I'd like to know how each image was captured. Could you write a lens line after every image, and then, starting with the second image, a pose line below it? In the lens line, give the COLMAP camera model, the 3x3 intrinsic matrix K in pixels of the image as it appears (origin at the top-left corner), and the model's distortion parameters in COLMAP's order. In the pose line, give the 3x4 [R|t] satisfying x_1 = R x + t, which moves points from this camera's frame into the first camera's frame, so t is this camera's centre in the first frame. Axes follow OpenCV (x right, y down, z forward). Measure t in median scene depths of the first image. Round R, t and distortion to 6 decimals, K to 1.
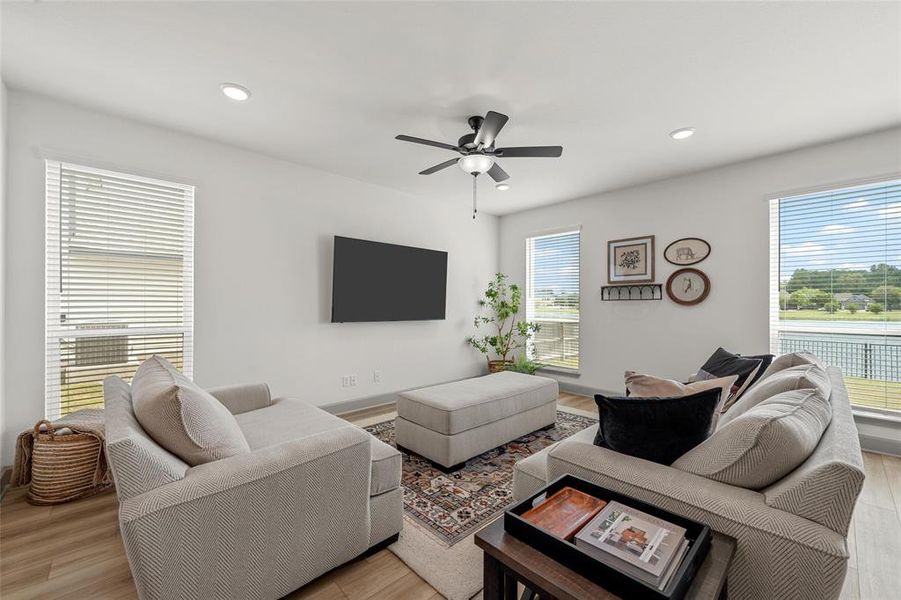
lens RADIAL K [[362.8, 0, 447.3], [0, 362.8, 303.7], [0, 0, 1]] dist [-0.001040, -0.000119]
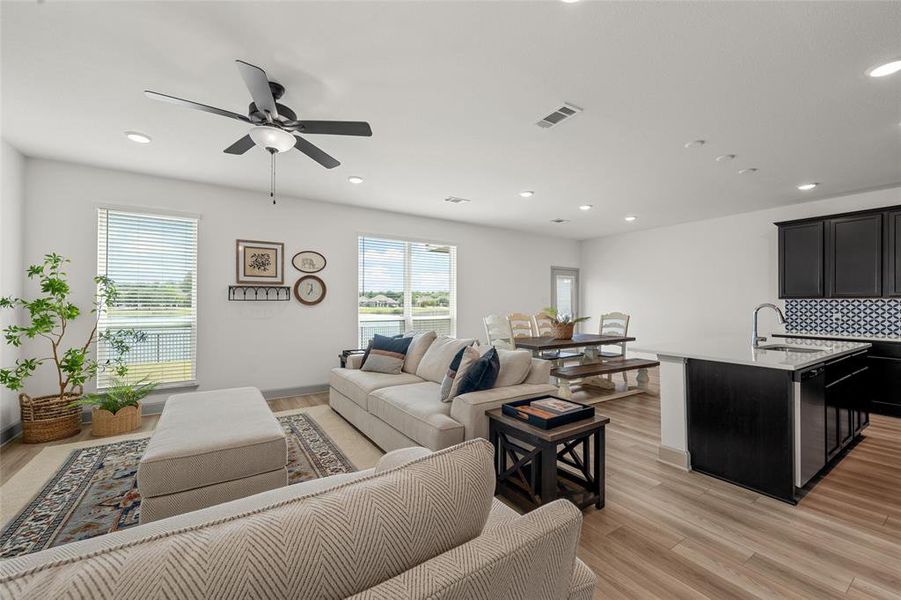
lens RADIAL K [[362.8, 0, 445.7], [0, 362.8, 300.0], [0, 0, 1]] dist [-0.001040, -0.000119]
pose [[0.167424, 0.007827, 0.985854, -0.457241], [-0.004116, 0.999965, -0.007240, -0.005605], [-0.985876, -0.002845, 0.167451, 0.311684]]
